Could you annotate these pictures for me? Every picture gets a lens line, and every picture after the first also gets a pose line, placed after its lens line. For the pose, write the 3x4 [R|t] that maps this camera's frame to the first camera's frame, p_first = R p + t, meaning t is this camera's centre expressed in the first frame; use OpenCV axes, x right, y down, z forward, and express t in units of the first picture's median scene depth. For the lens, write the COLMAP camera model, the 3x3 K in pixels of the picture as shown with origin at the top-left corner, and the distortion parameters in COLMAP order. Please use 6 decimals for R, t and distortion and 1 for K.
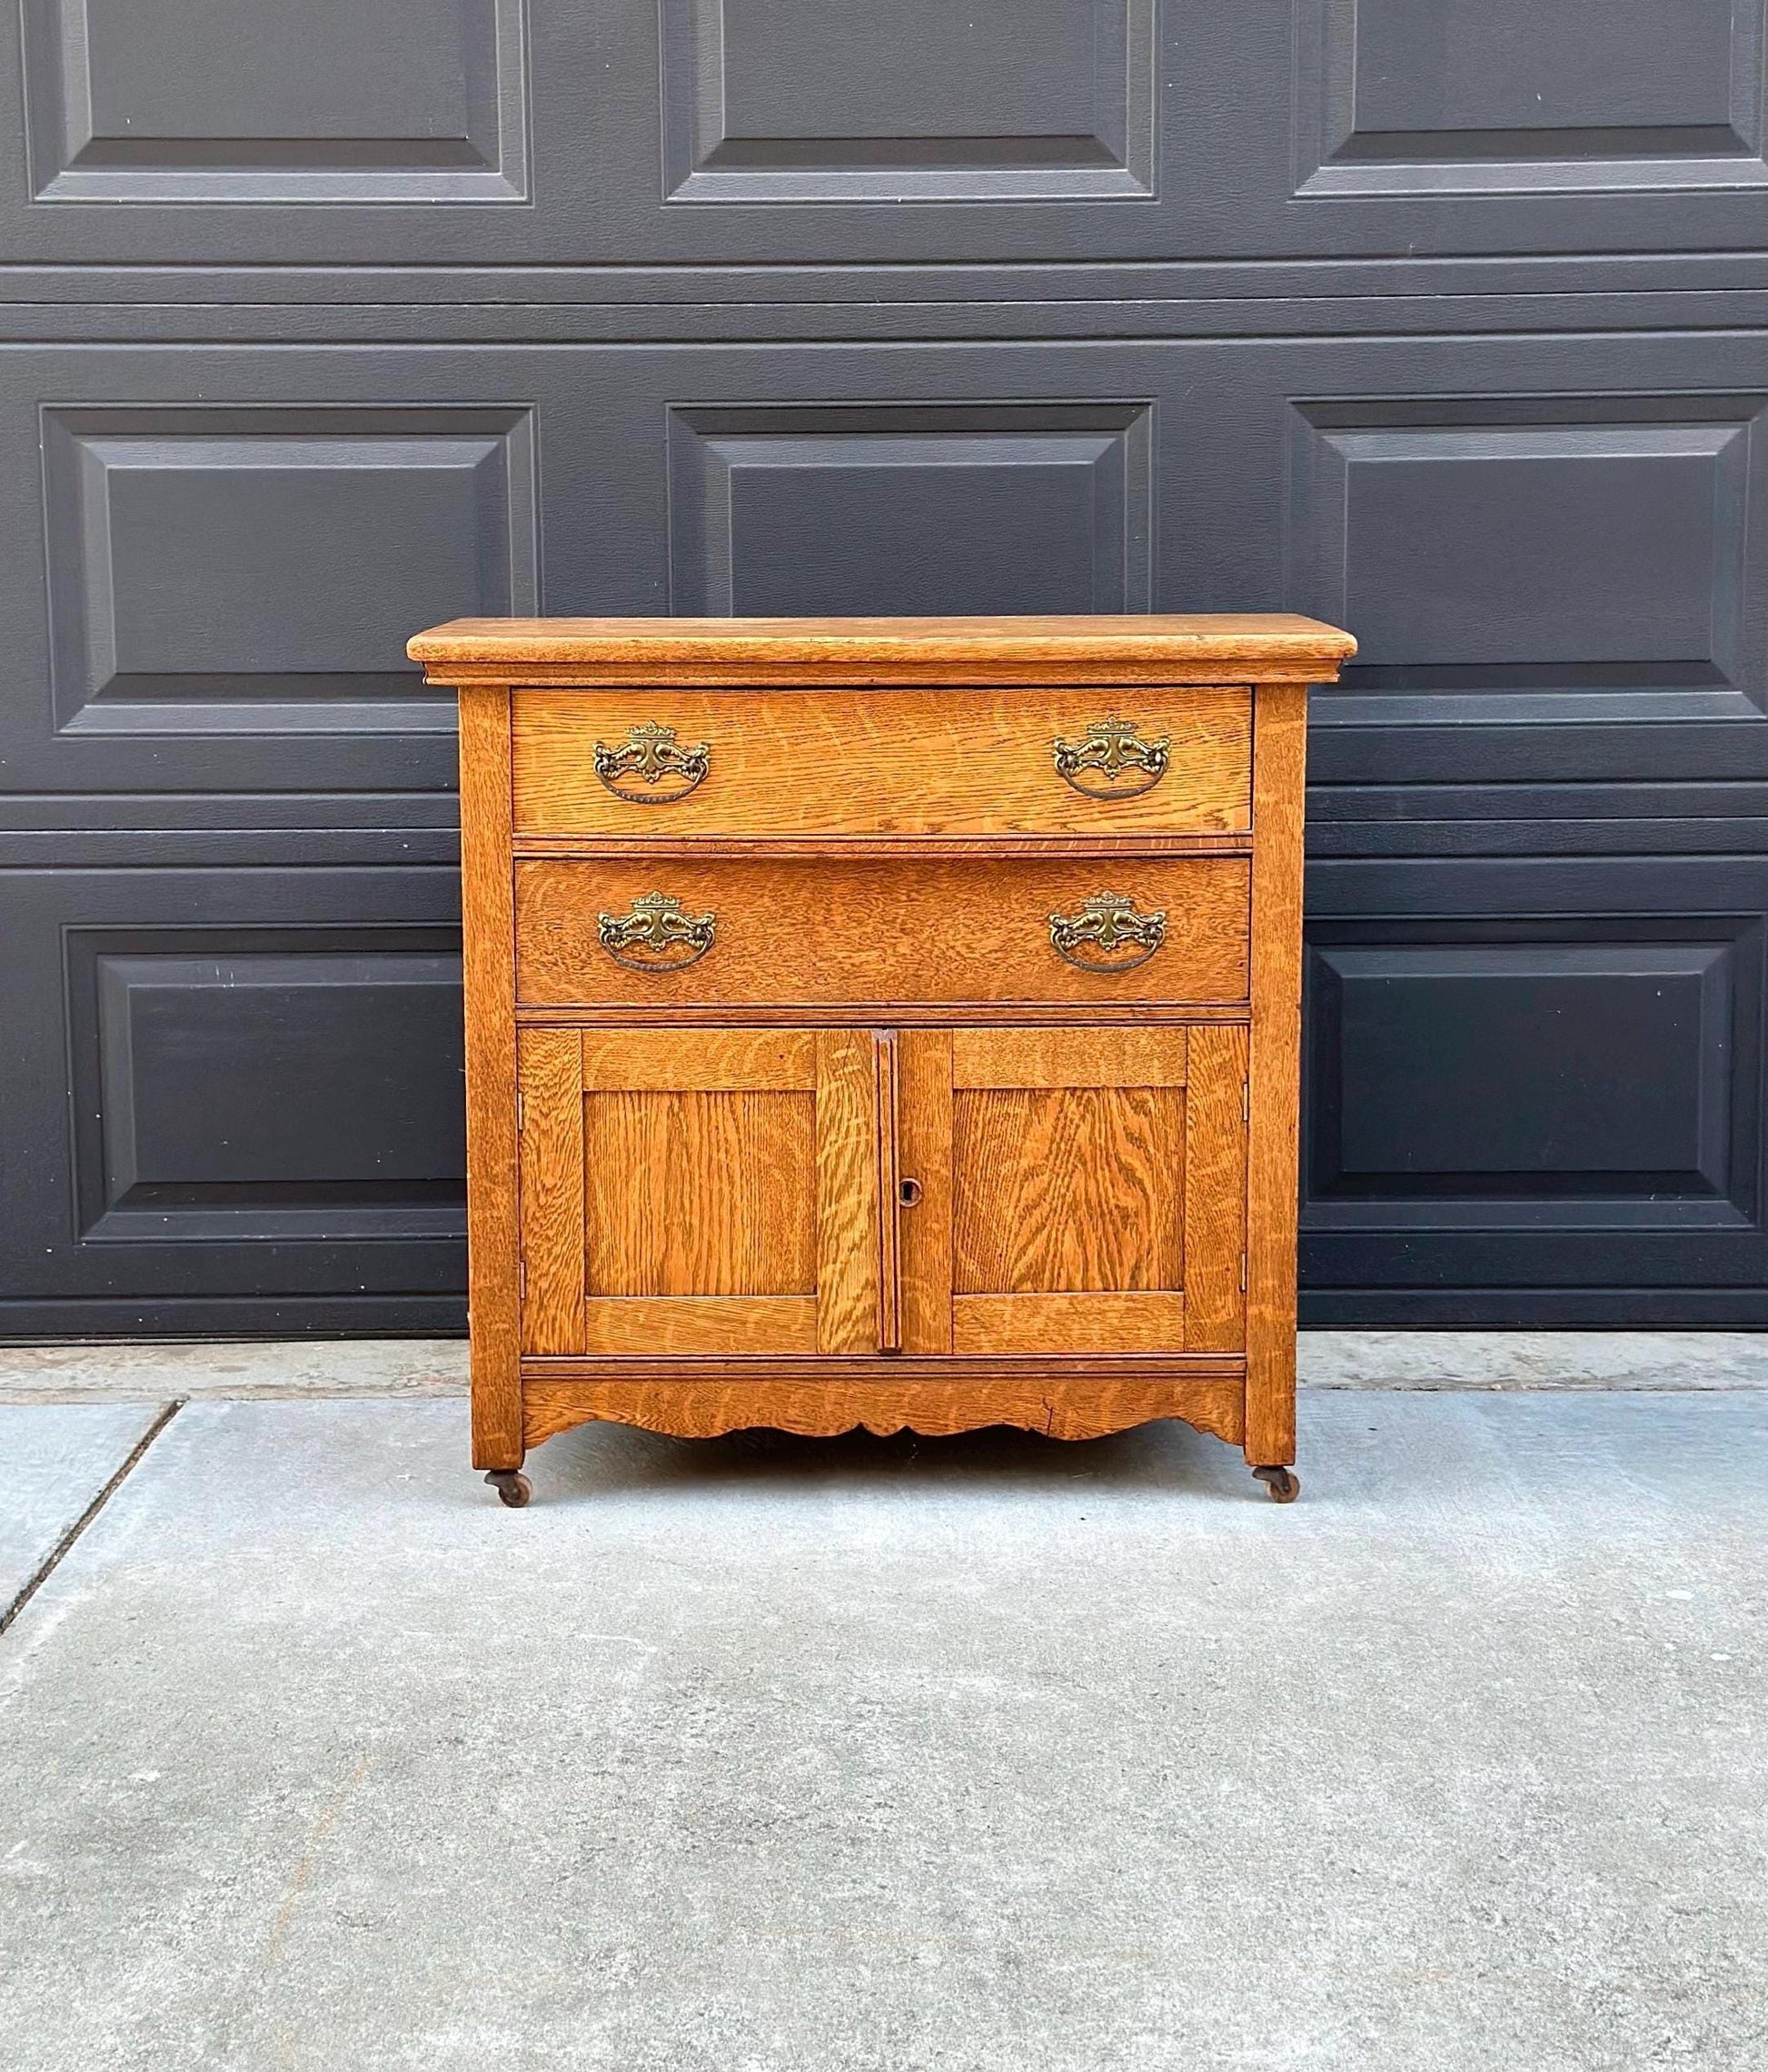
lens RADIAL K [[3422.2, 0, 860.4], [0, 3422.2, 971.3], [0, 0, 1]] dist [0.164775, -0.166616]
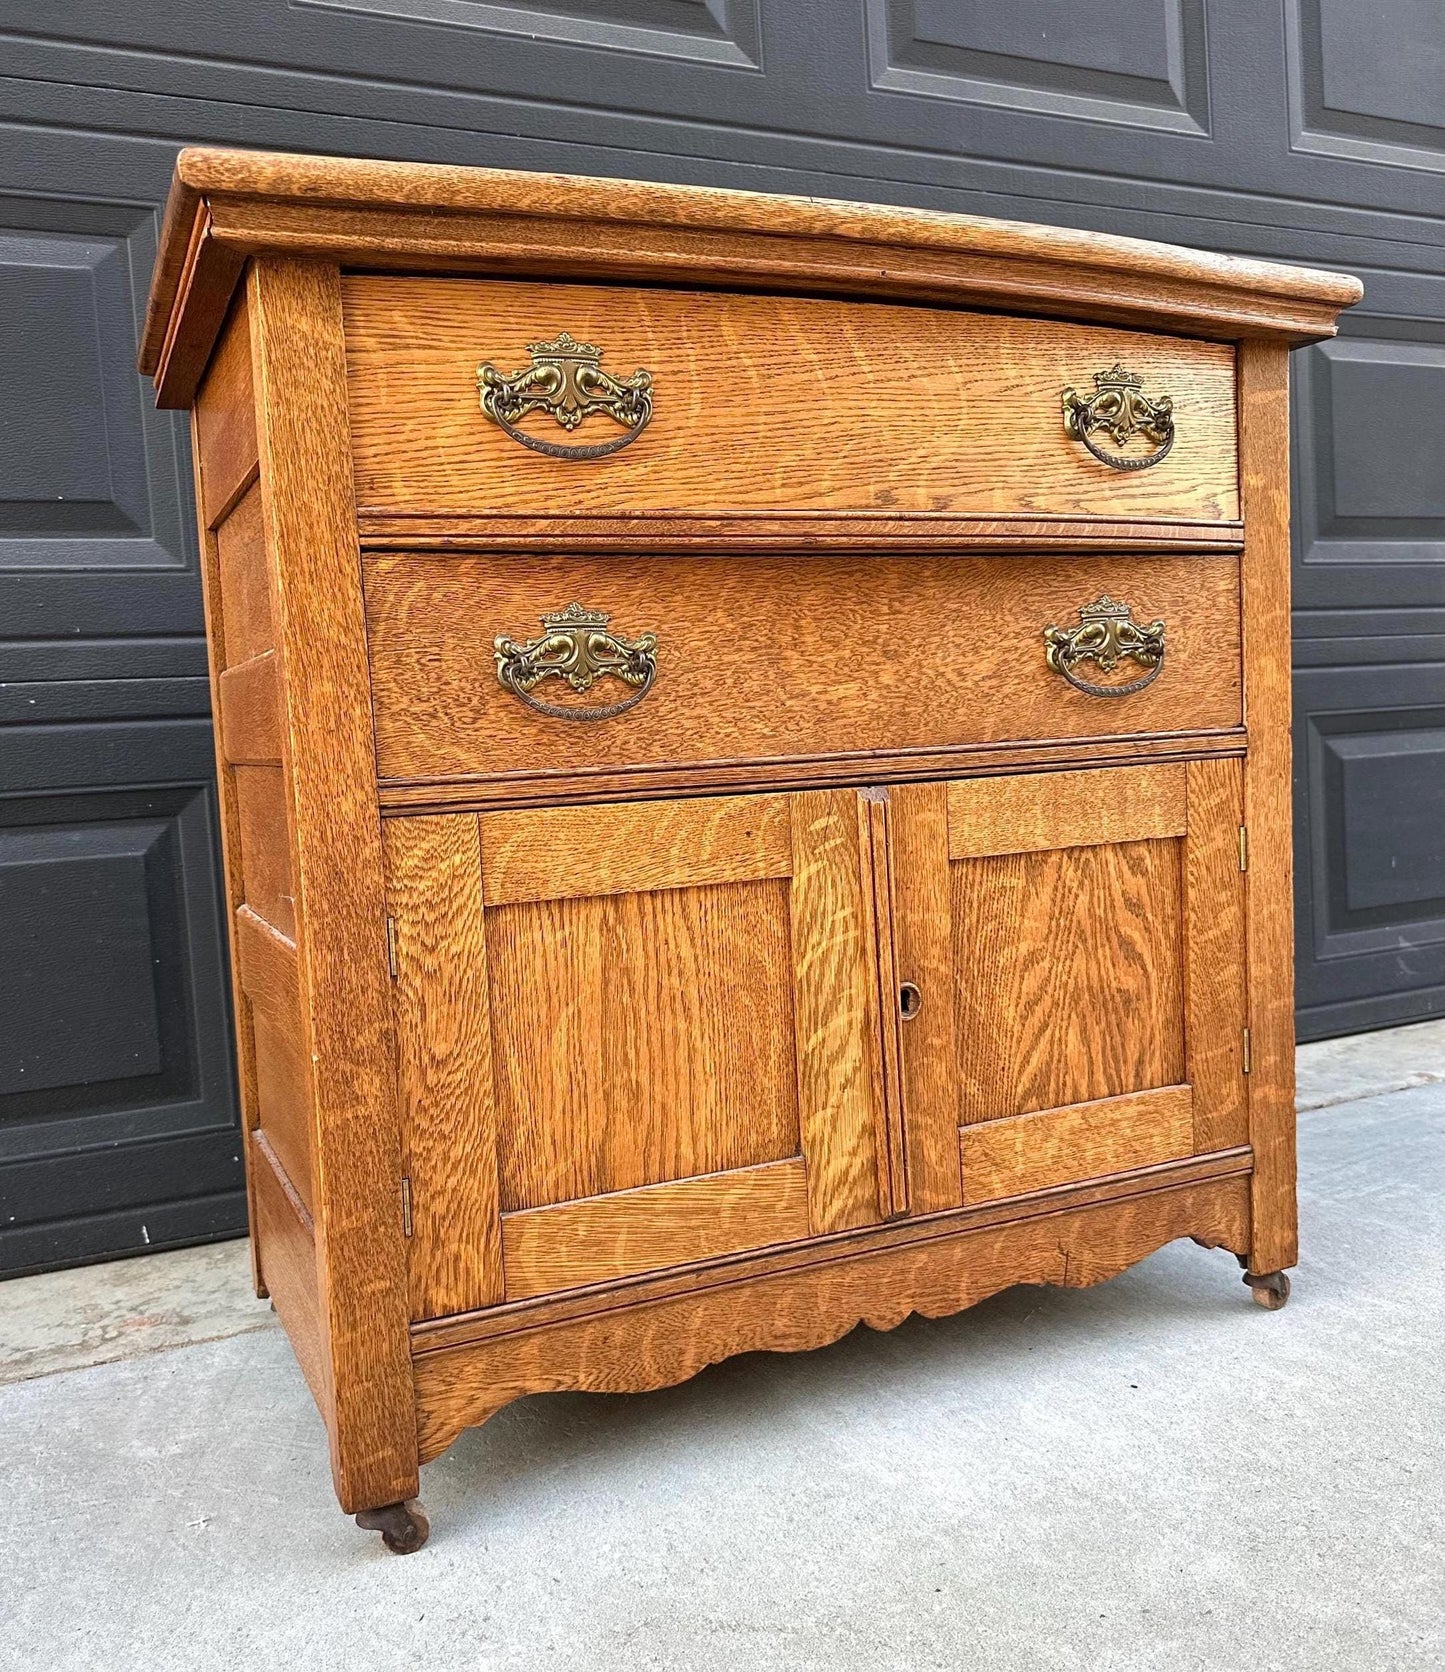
lens RADIAL K [[1405.1, 0, 691.9], [0, 1405.1, 846.0], [0, 0, 1]] dist [0.203438, -0.474553]
pose [[0.914623, -0.074714, 0.397345, -0.152245], [0.100918, 0.993857, -0.045420, 0.039693], [-0.391511, 0.081641, 0.916545, 0.727603]]
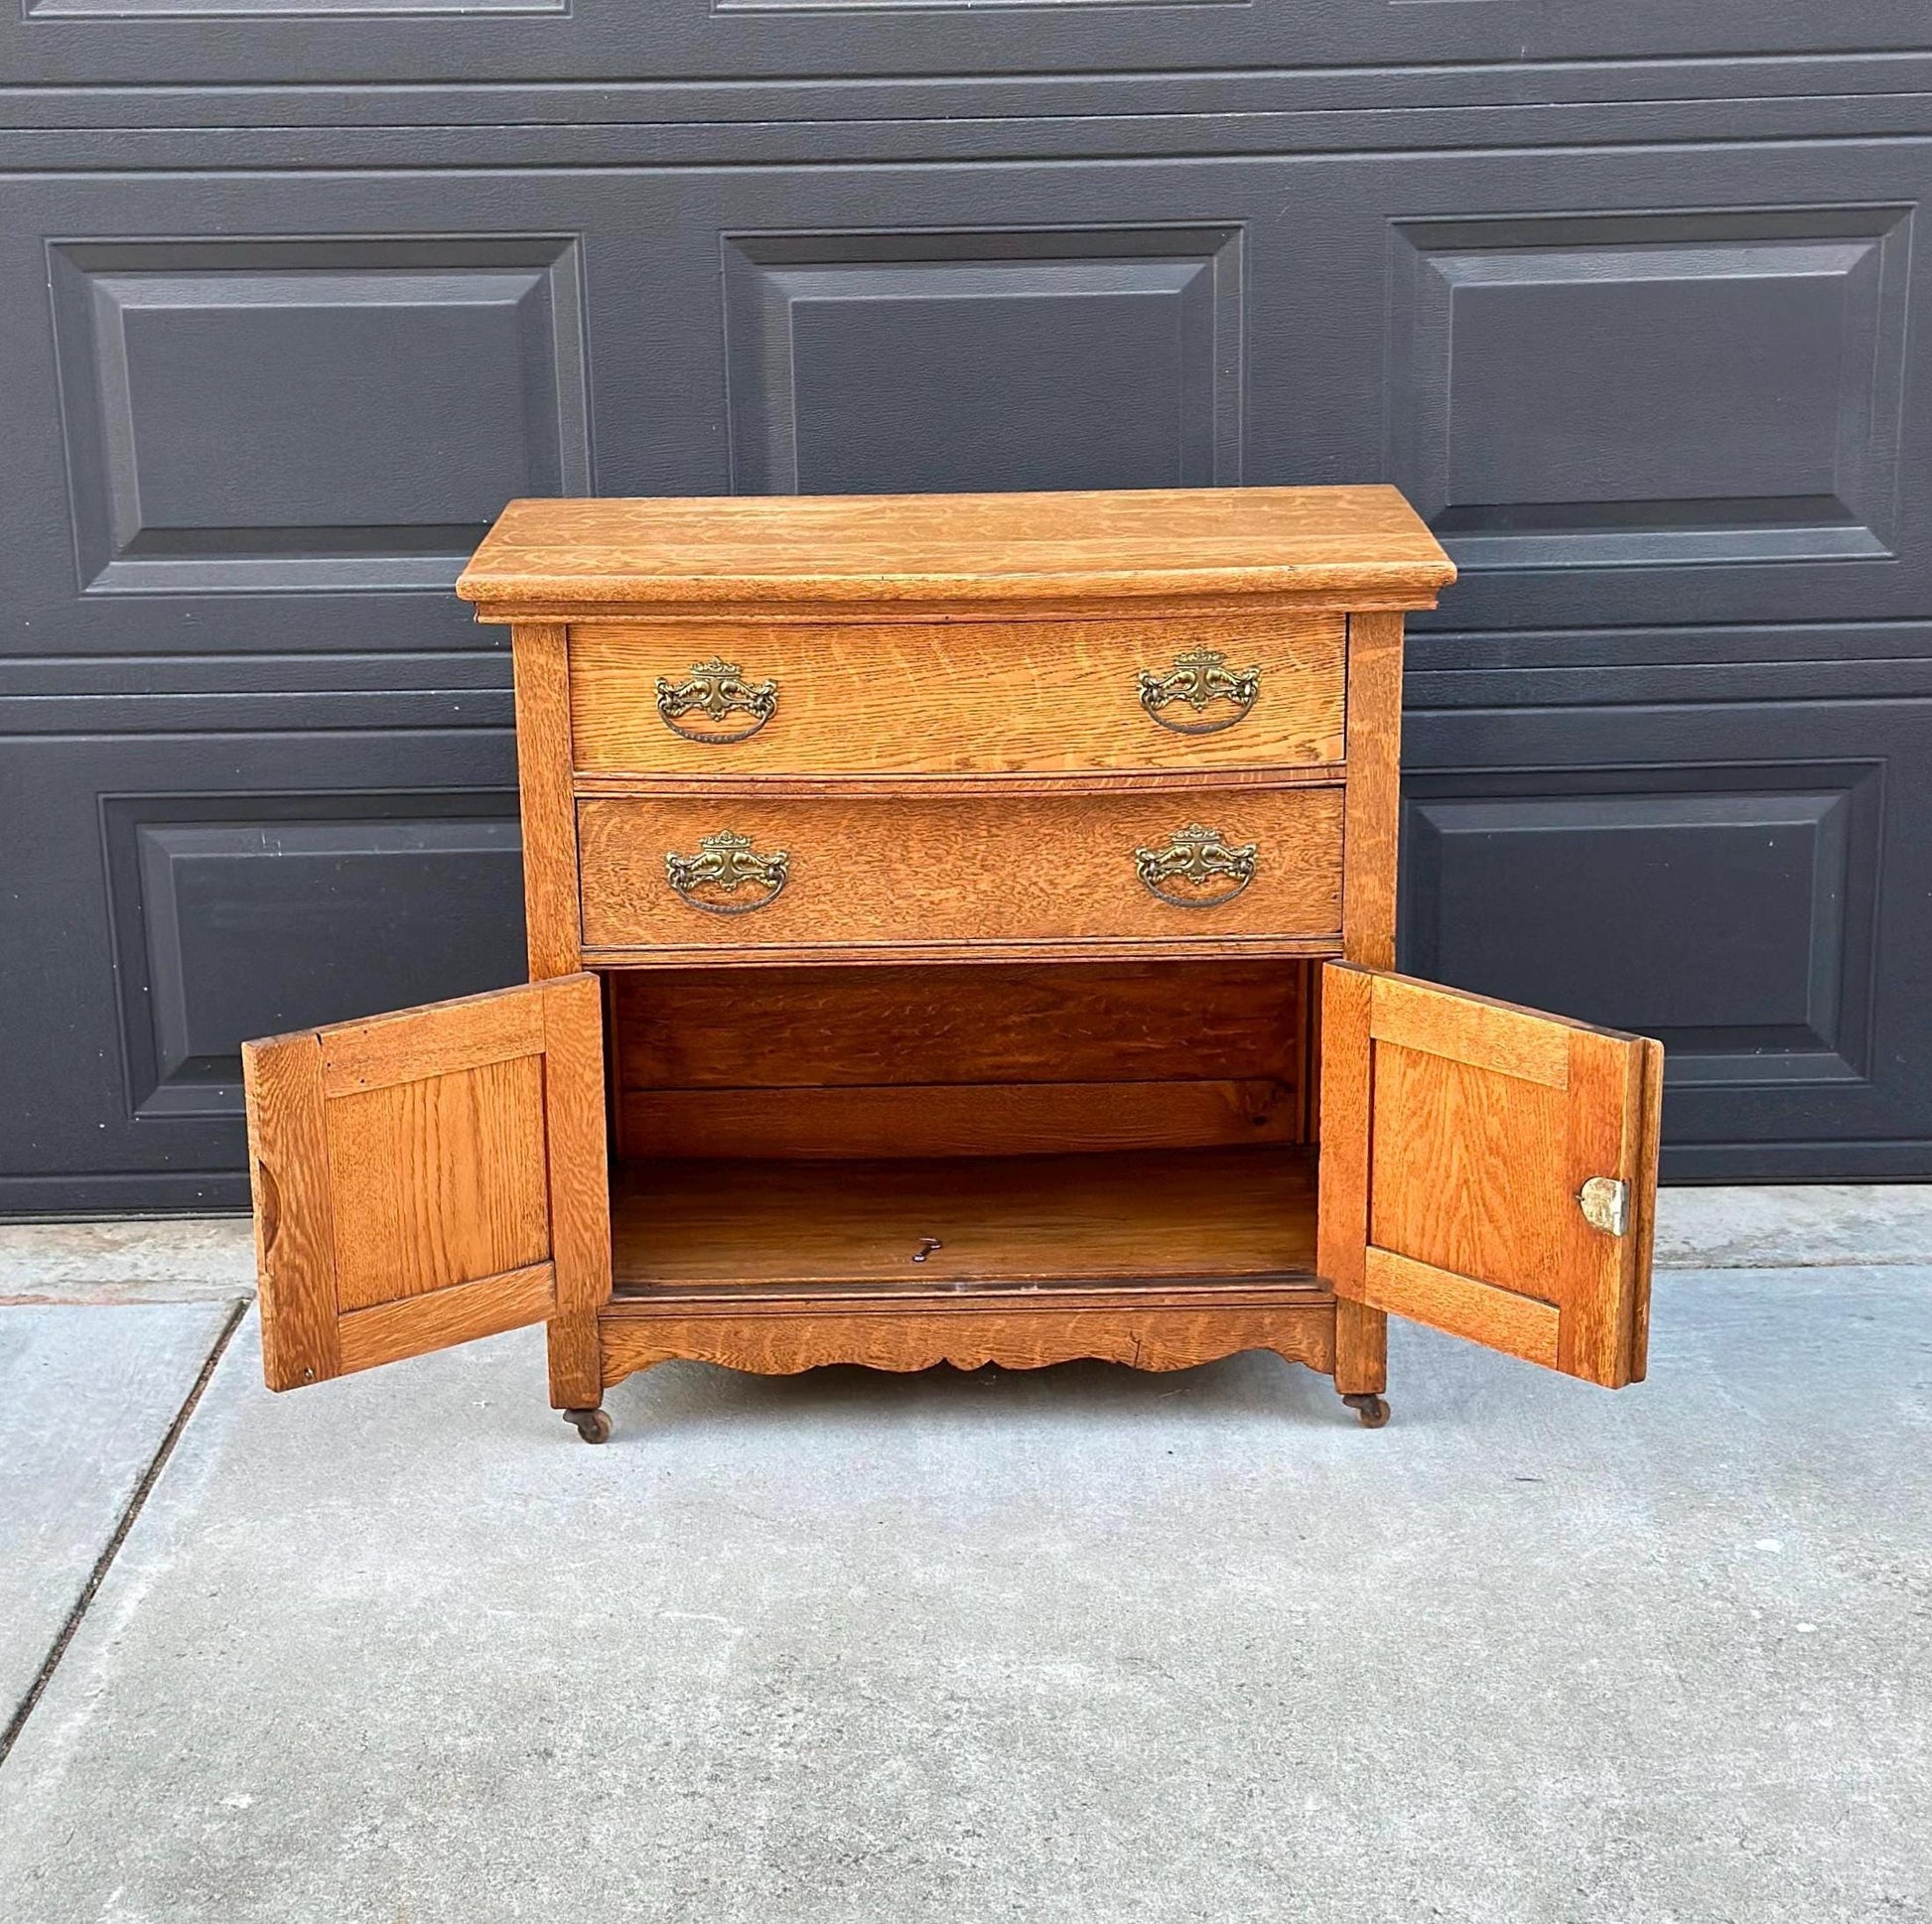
lens RADIAL K [[3666.5, 0, 969.2], [0, 3666.5, 1038.8], [0, 0, 1]] dist [0.150810, -0.016573]
pose [[0.999899, -0.012380, 0.006965, 0.000997], [0.011155, 0.987923, 0.154546, -0.122314], [-0.008794, -0.154453, 0.987961, -0.024317]]
